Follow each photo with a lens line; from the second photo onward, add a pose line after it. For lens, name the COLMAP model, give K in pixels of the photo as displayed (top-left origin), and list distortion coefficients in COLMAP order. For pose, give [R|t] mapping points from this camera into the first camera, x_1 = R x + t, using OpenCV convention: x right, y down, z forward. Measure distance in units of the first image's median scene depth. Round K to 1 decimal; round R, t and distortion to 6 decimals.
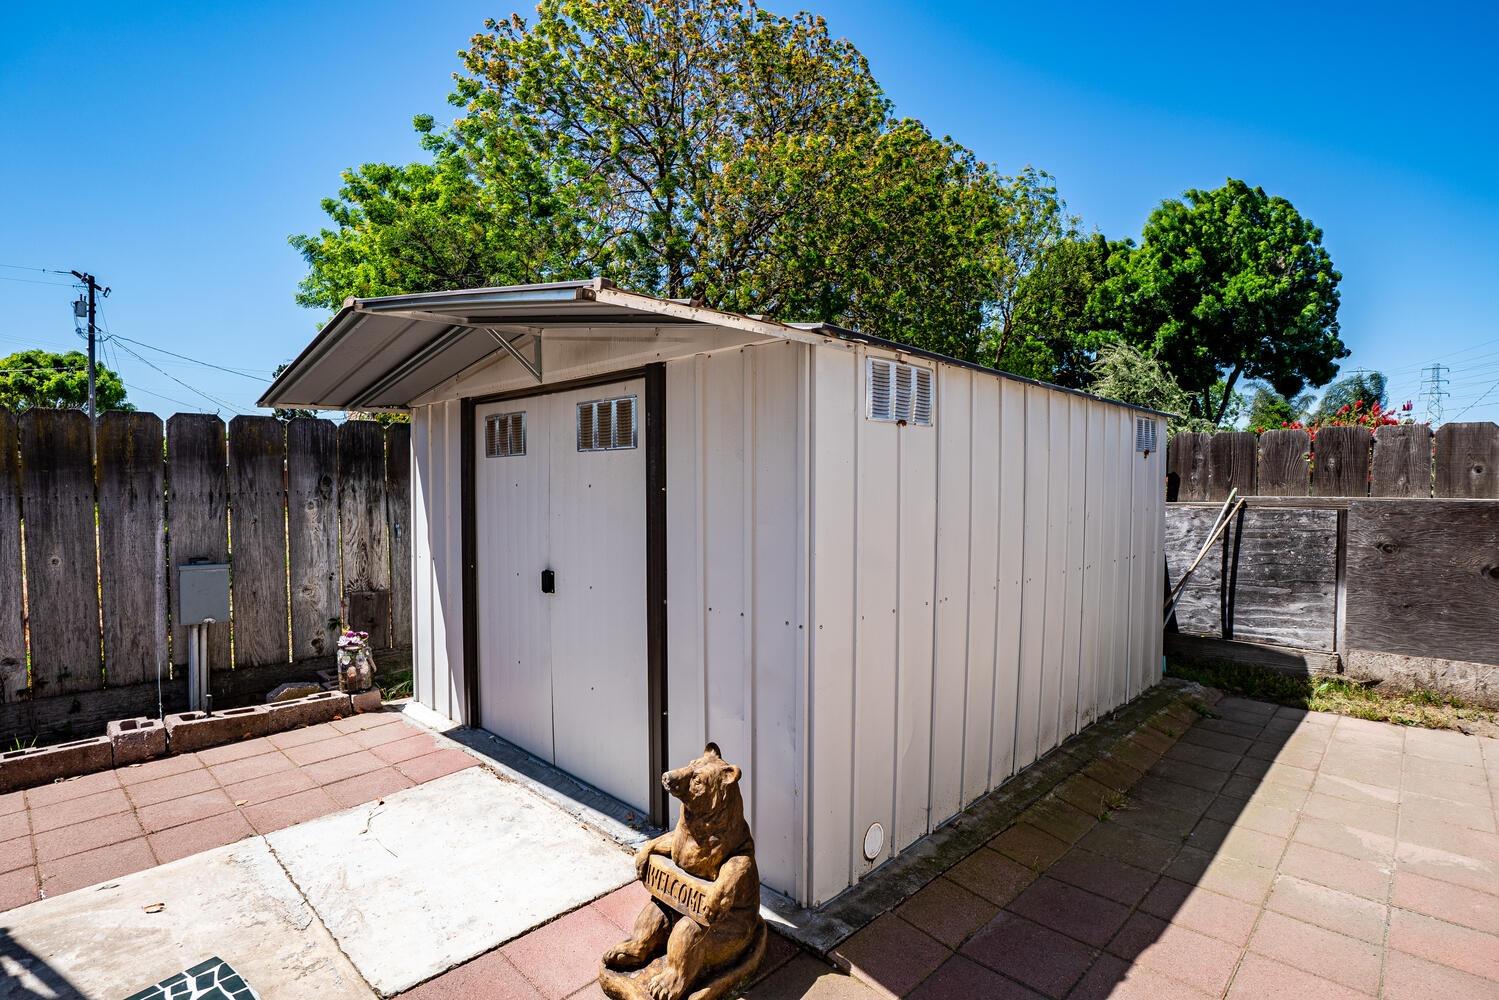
lens RADIAL K [[735.3, 0, 718.5], [0, 735.3, 496.1], [0, 0, 1]] dist [-0.040767, 0.008686]
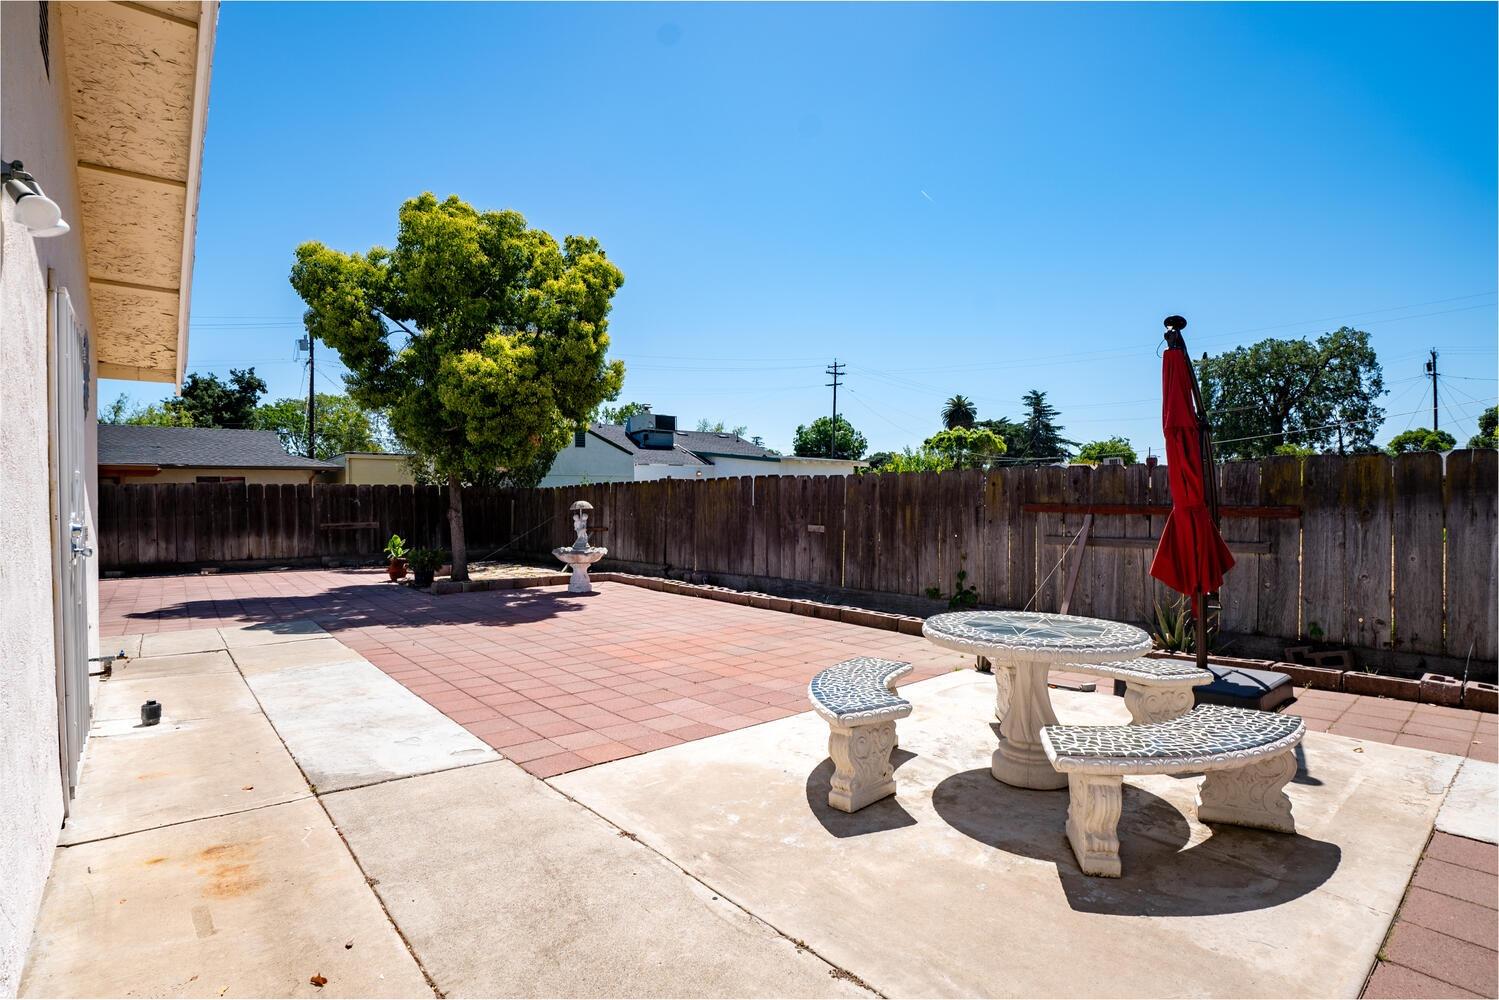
lens RADIAL K [[735.3, 0, 732.8], [0, 735.3, 503.6], [0, 0, 1]] dist [-0.040767, 0.008686]
pose [[-0.109920, 0.005911, -0.993923, 0.608778], [-0.017351, 0.999819, 0.007865, -0.006217], [0.993789, 0.018110, -0.109798, -0.189196]]
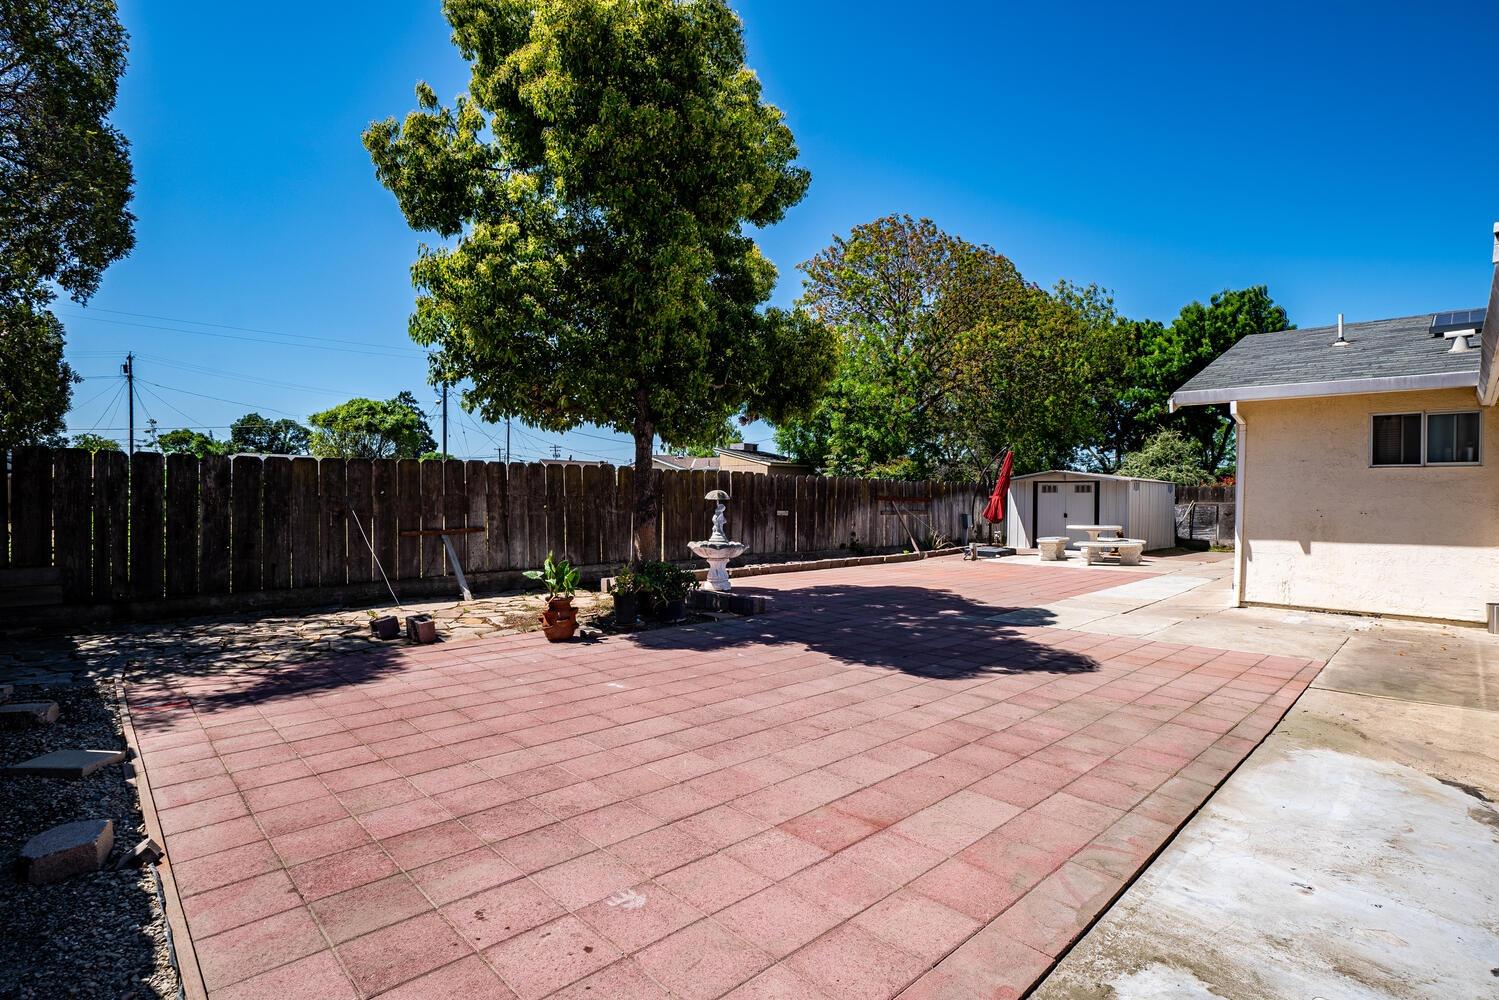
lens RADIAL K [[735.3, 0, 745.6], [0, 735.3, 501.2], [0, 0, 1]] dist [-0.040767, 0.008686]
pose [[0.999951, 0.009840, -0.000715, -2.255341], [-0.009850, 0.999824, -0.015954, 0.101826], [0.000558, 0.015960, 0.999872, -3.867596]]
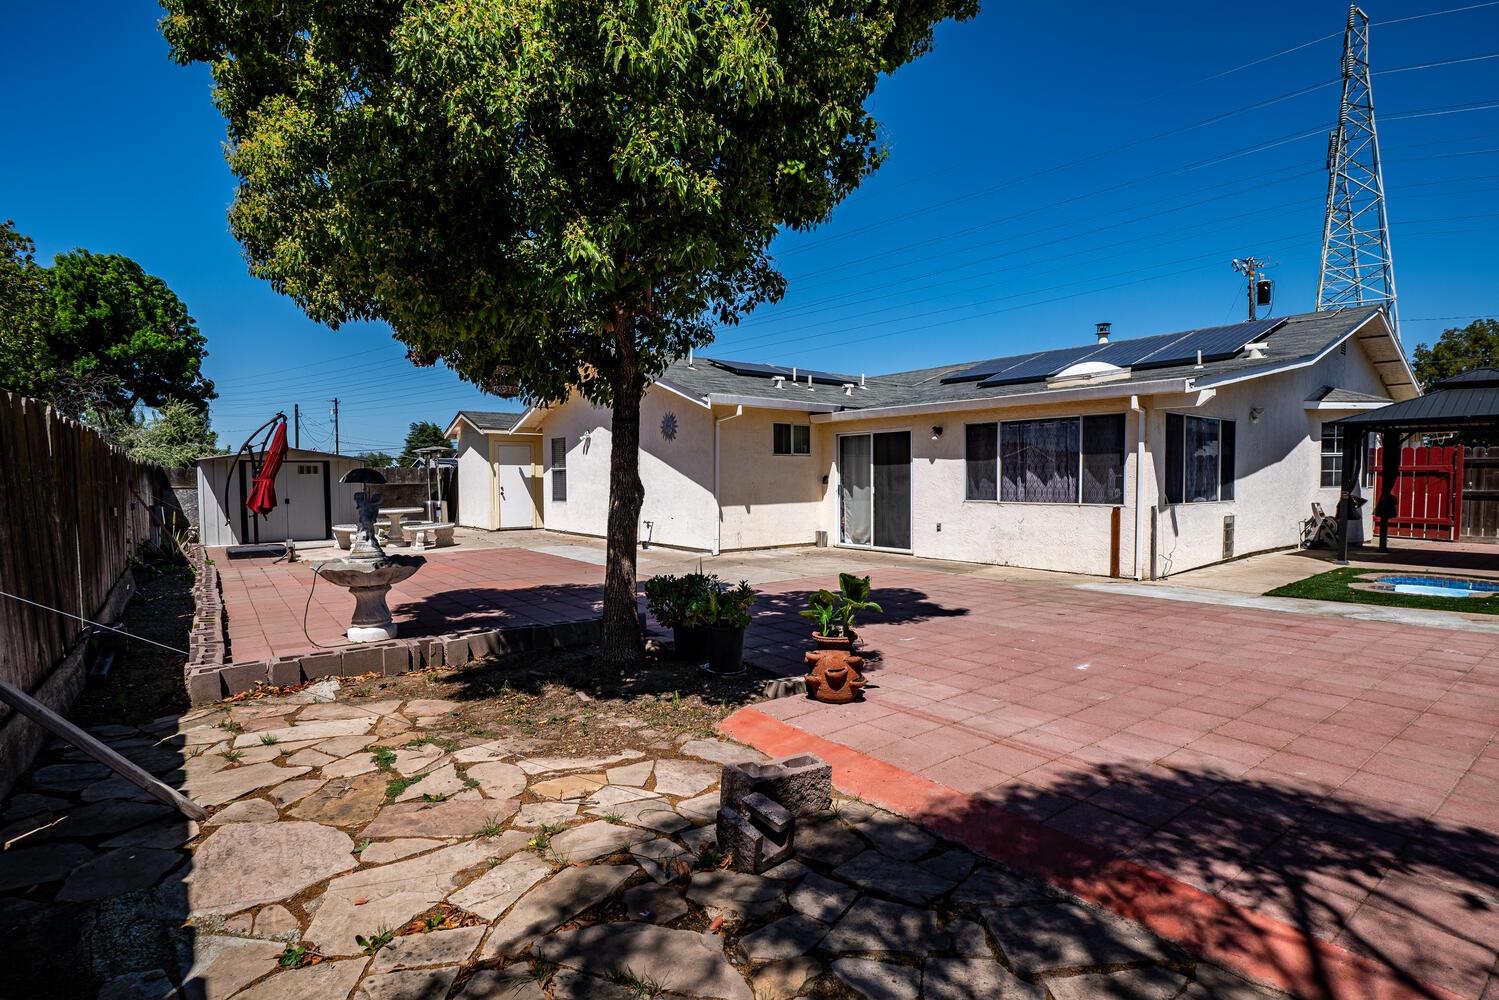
lens RADIAL K [[735.3, 0, 742.6], [0, 735.3, 505.1], [0, 0, 1]] dist [-0.040767, 0.008686]
pose [[0.124721, -0.034163, 0.991604, -3.791976], [0.031247, 0.999047, 0.030489, 0.075950], [-0.991700, 0.027183, 0.125669, -2.141937]]
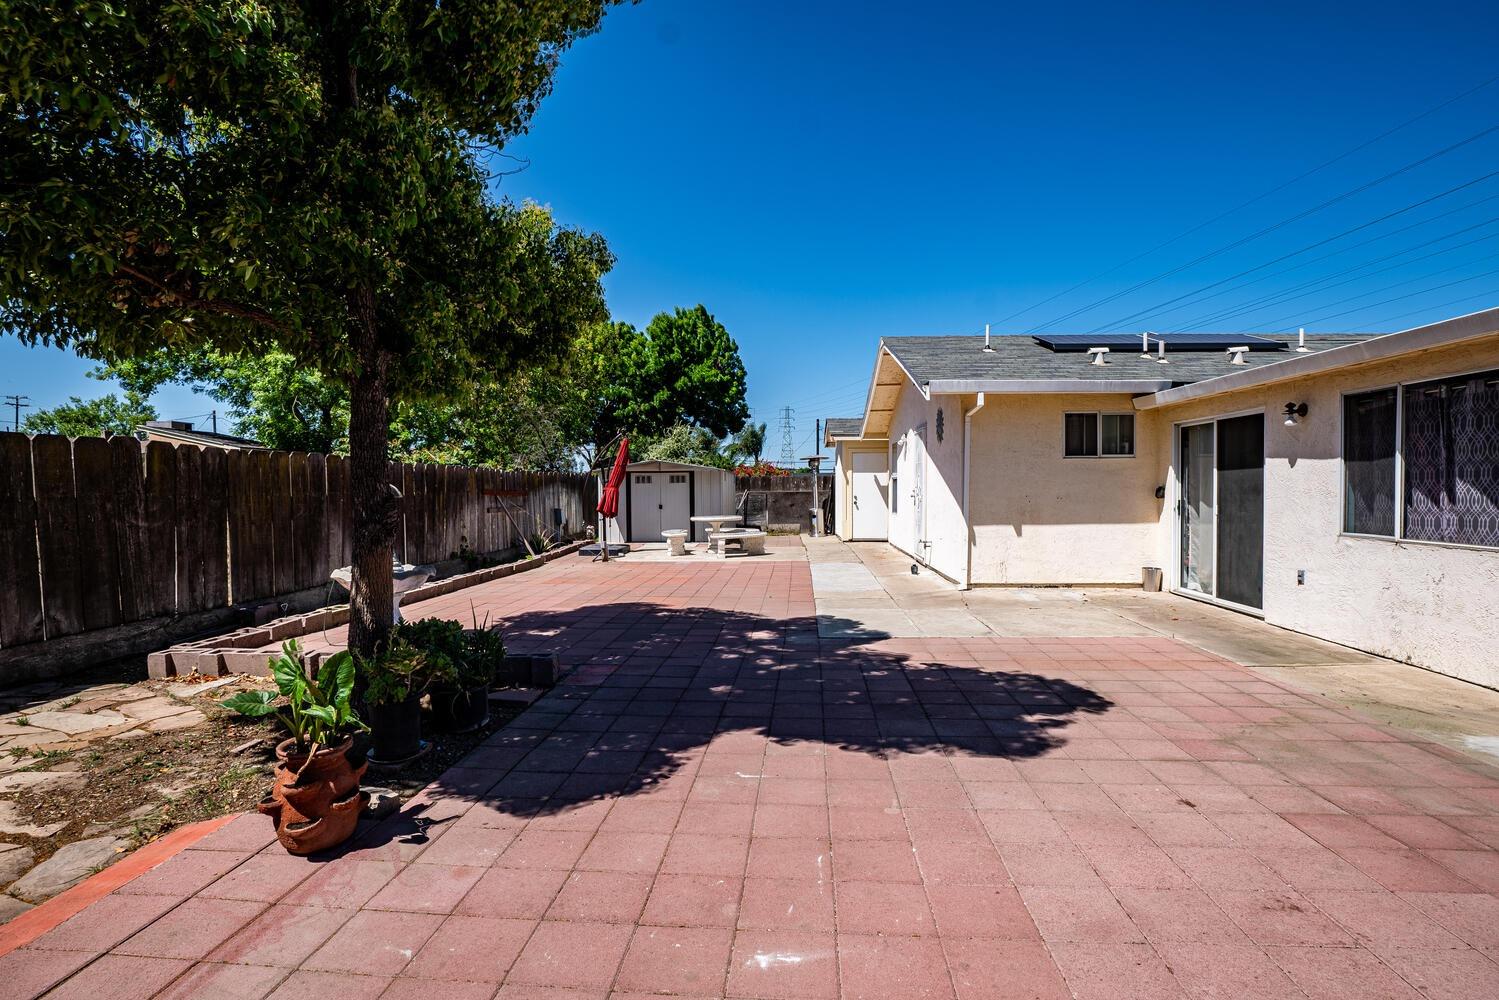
lens RADIAL K [[735.3, 0, 745.1], [0, 735.3, 498.5], [0, 0, 1]] dist [-0.040767, 0.008686]
pose [[0.749193, -0.012006, 0.662243, -2.839403], [0.020308, 0.999782, -0.004850, 0.079329], [-0.662040, 0.017082, 0.749274, -2.948245]]
